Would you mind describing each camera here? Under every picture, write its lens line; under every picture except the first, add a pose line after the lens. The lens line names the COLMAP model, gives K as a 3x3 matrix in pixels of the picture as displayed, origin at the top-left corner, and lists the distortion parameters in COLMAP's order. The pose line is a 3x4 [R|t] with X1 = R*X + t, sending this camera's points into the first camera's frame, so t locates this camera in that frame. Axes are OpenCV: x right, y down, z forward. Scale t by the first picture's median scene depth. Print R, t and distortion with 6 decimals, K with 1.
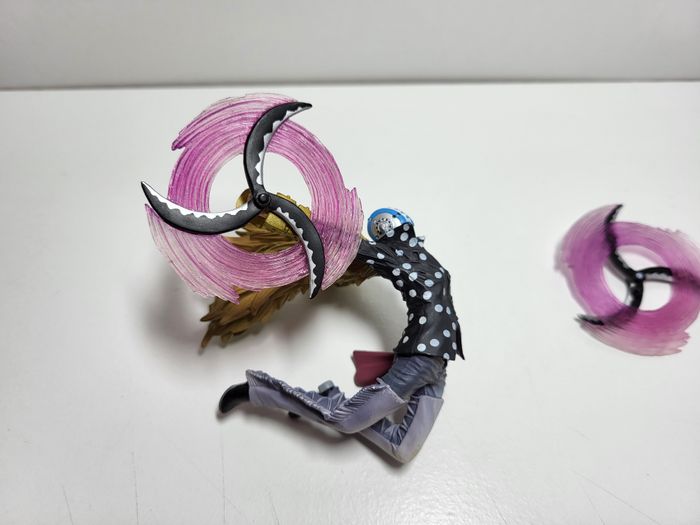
lens RADIAL K [[571.4, 0, 347.6], [0, 571.4, 258.3], [0, 0, 1]] dist [-0.005797, -0.017870]
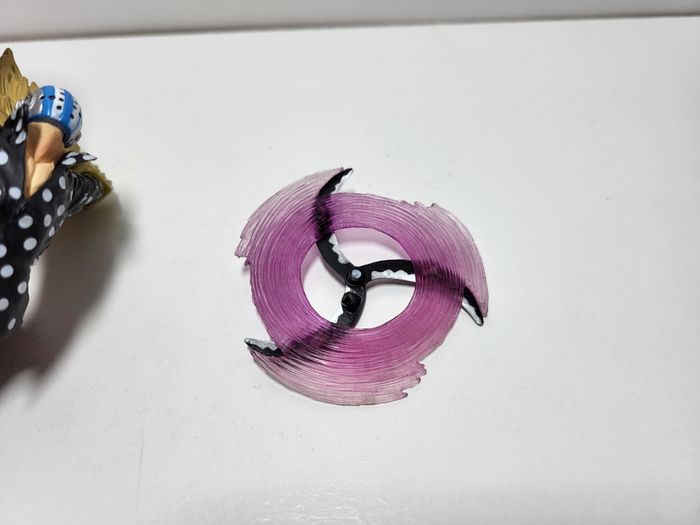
lens RADIAL K [[571.4, 0, 354.4], [0, 571.4, 266.4], [0, 0, 1]] dist [-0.005797, -0.017870]
pose [[0.999093, -0.030119, 0.030108, 0.485943], [0.031788, 0.997892, -0.056582, 0.056776], [-0.028341, 0.057488, 0.997944, 0.373890]]
